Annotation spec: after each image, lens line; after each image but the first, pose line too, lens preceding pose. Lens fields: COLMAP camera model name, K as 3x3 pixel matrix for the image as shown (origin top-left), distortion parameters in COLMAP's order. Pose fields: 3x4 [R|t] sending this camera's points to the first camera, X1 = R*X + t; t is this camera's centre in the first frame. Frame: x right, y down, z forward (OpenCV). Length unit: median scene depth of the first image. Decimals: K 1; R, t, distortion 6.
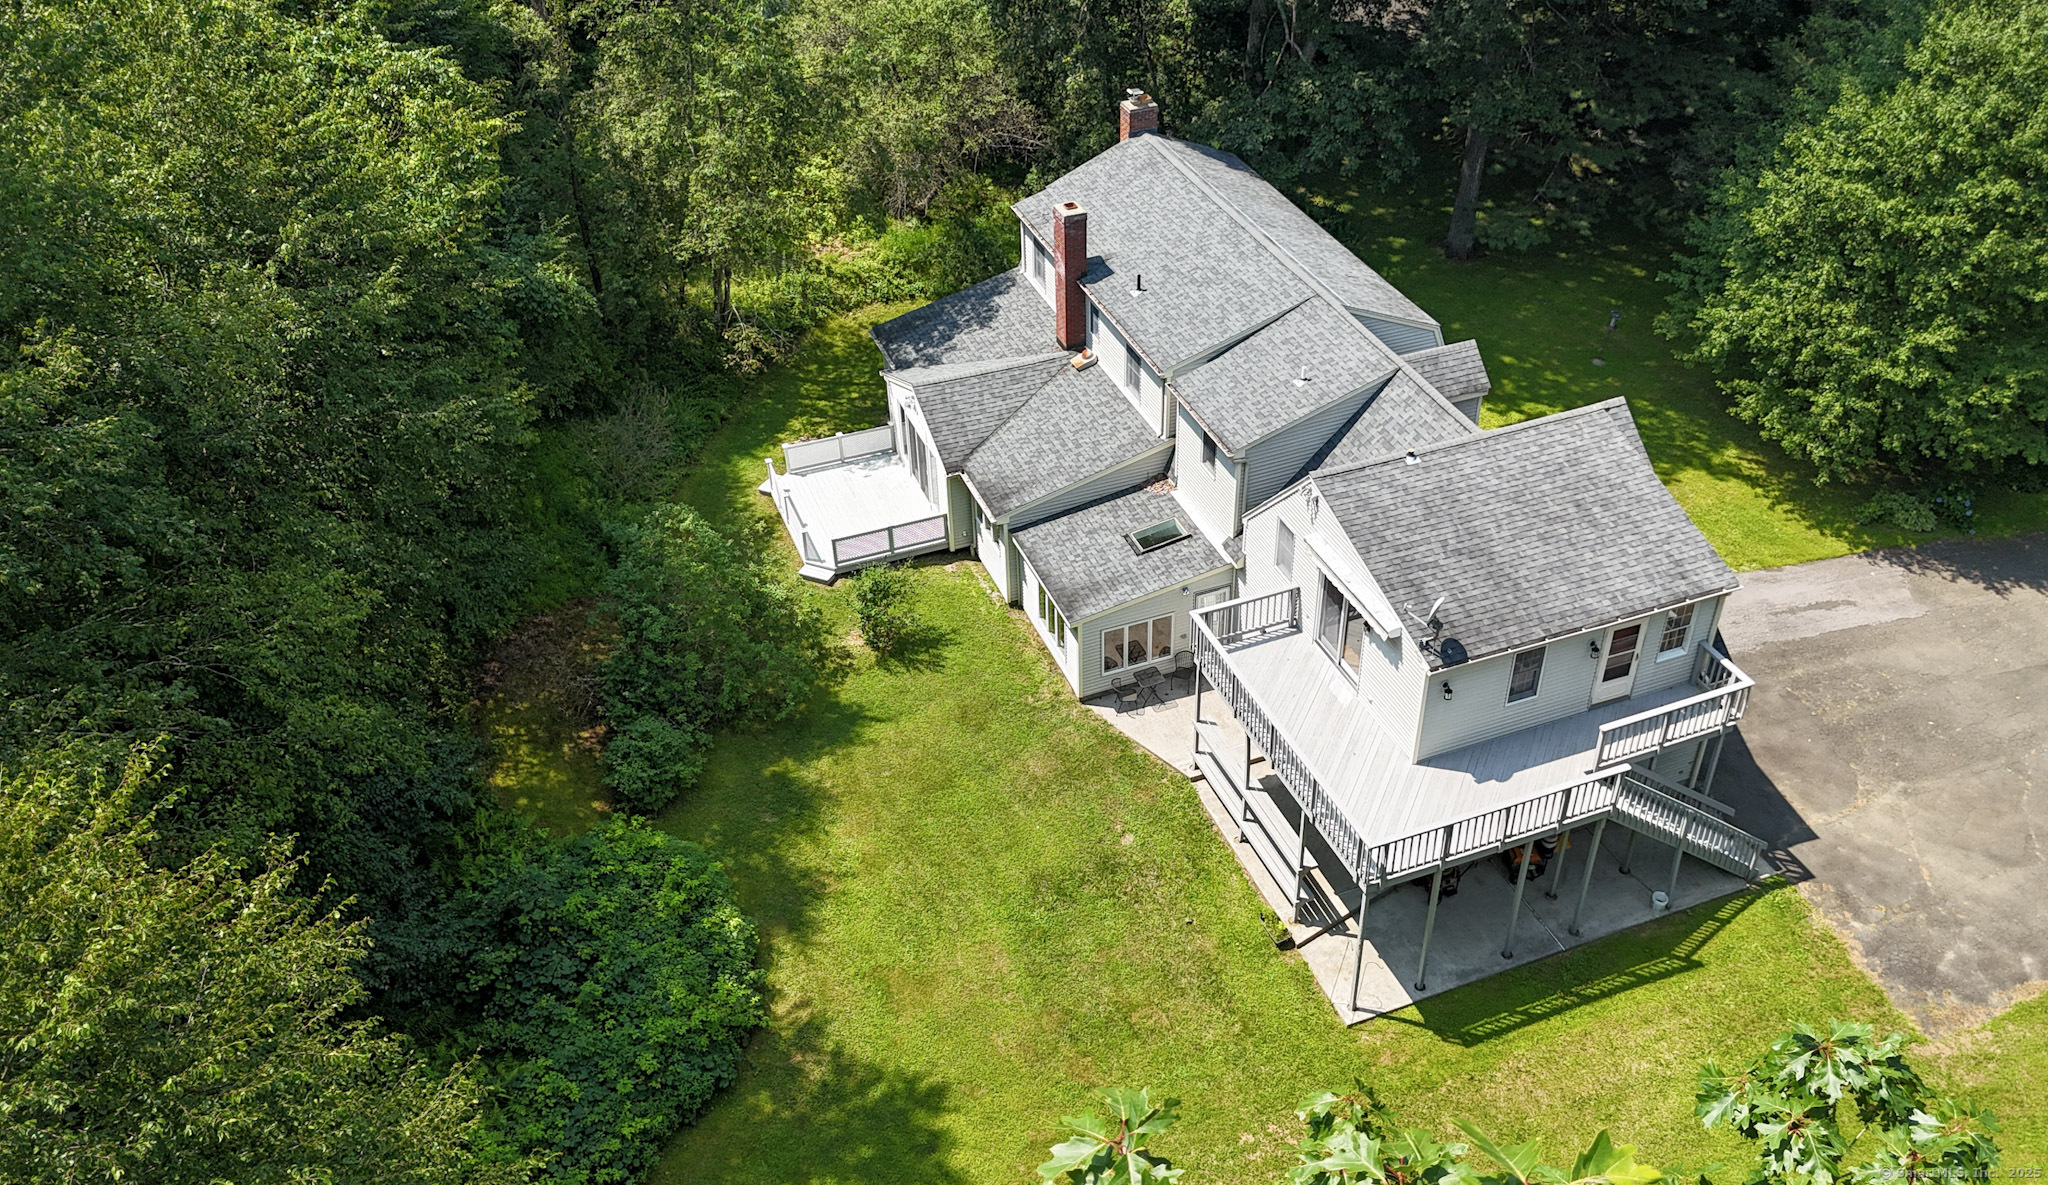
lens RADIAL K [[1750.8, 0, 1031.8], [0, 1750.8, 633.2], [0, 0, 1]] dist [0.086106, -0.191639]
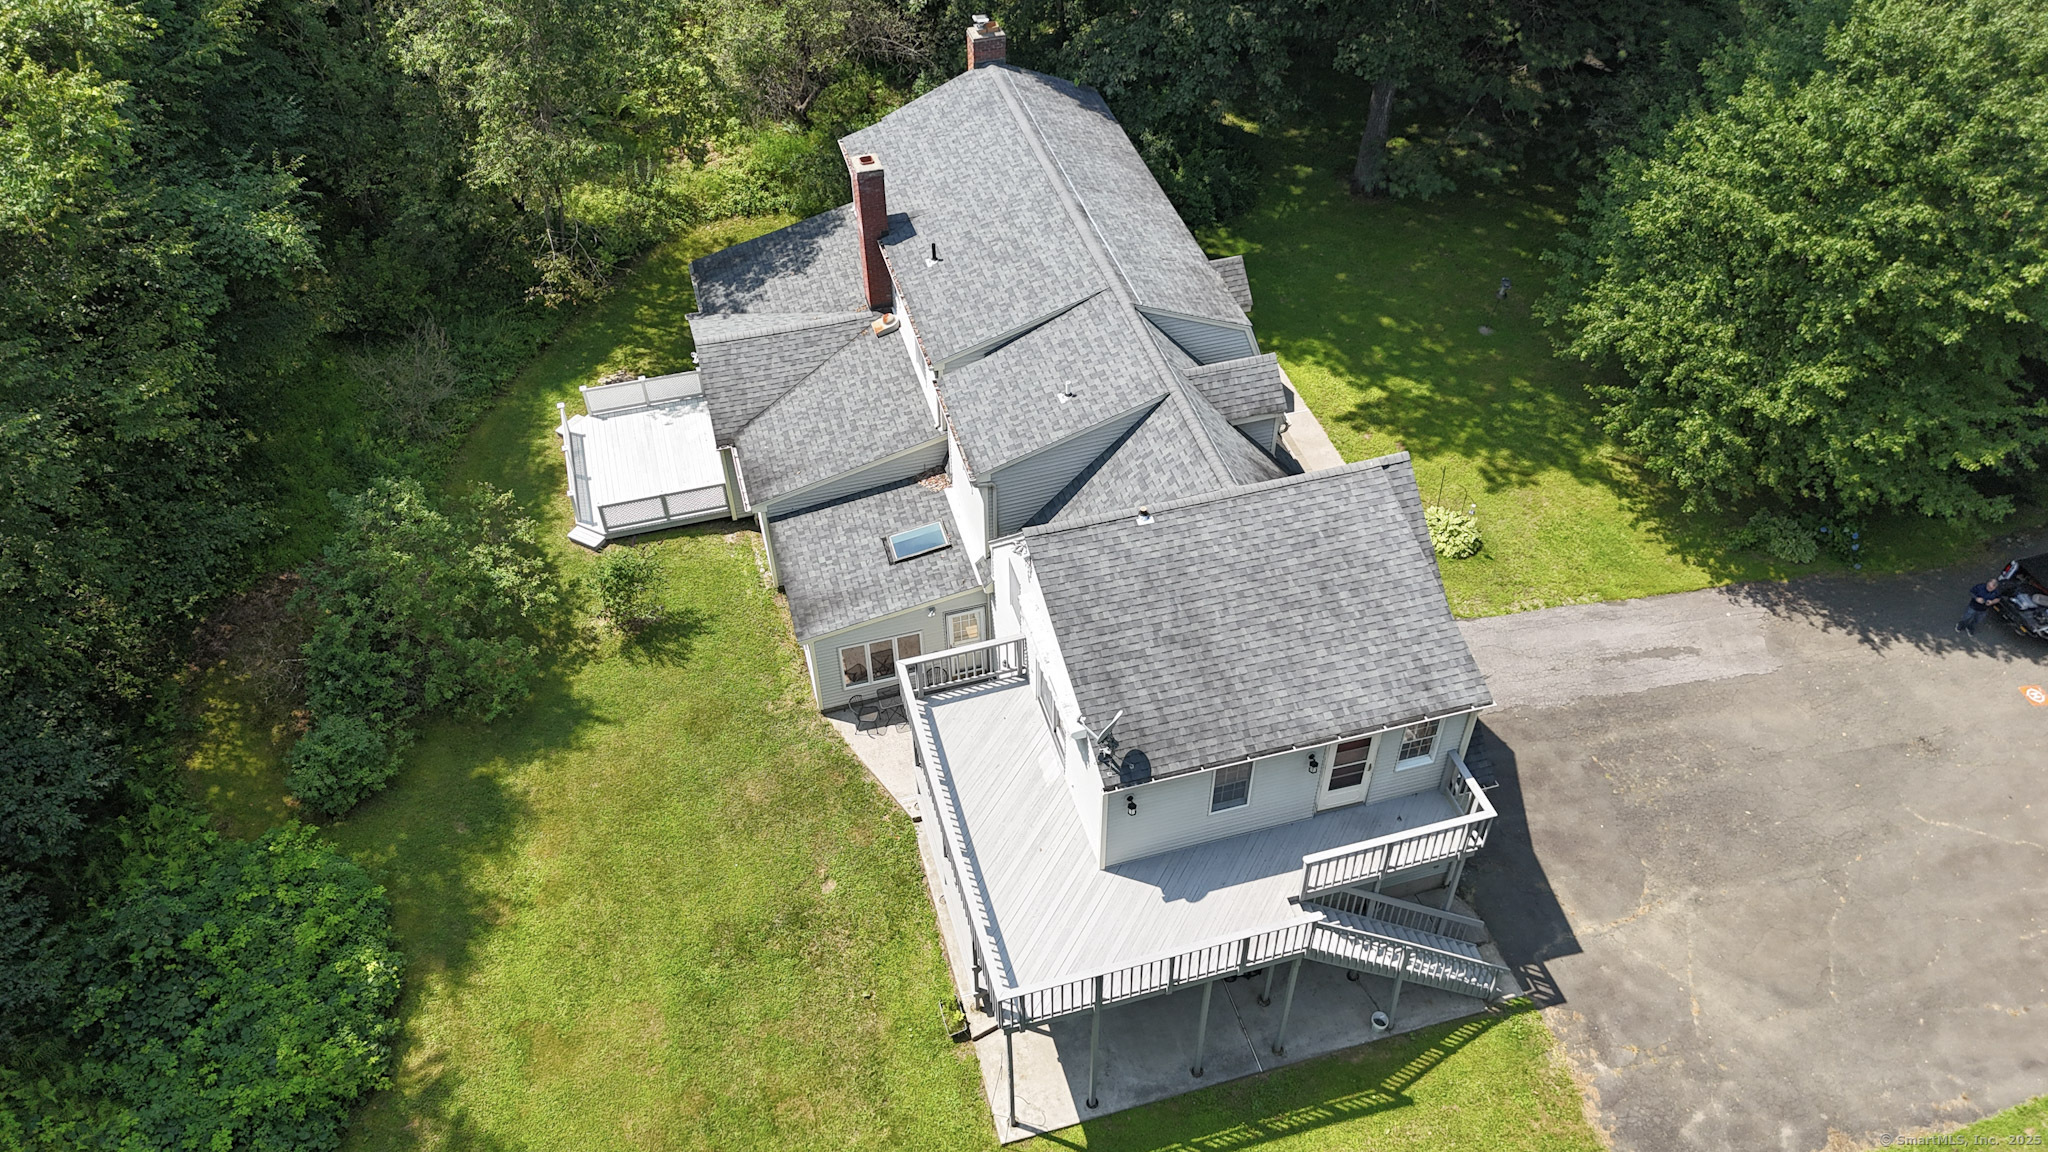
lens RADIAL K [[1531.0, 0, 1024.0], [0, 1531.0, 576.0], [0, 0, 1]] dist [0.076130, -0.155895]
pose [[0.994122, 0.076000, -0.077101, 0.198405], [-0.065538, 0.989324, 0.130168, -0.151946], [0.086171, -0.124350, 0.988490, 0.208427]]
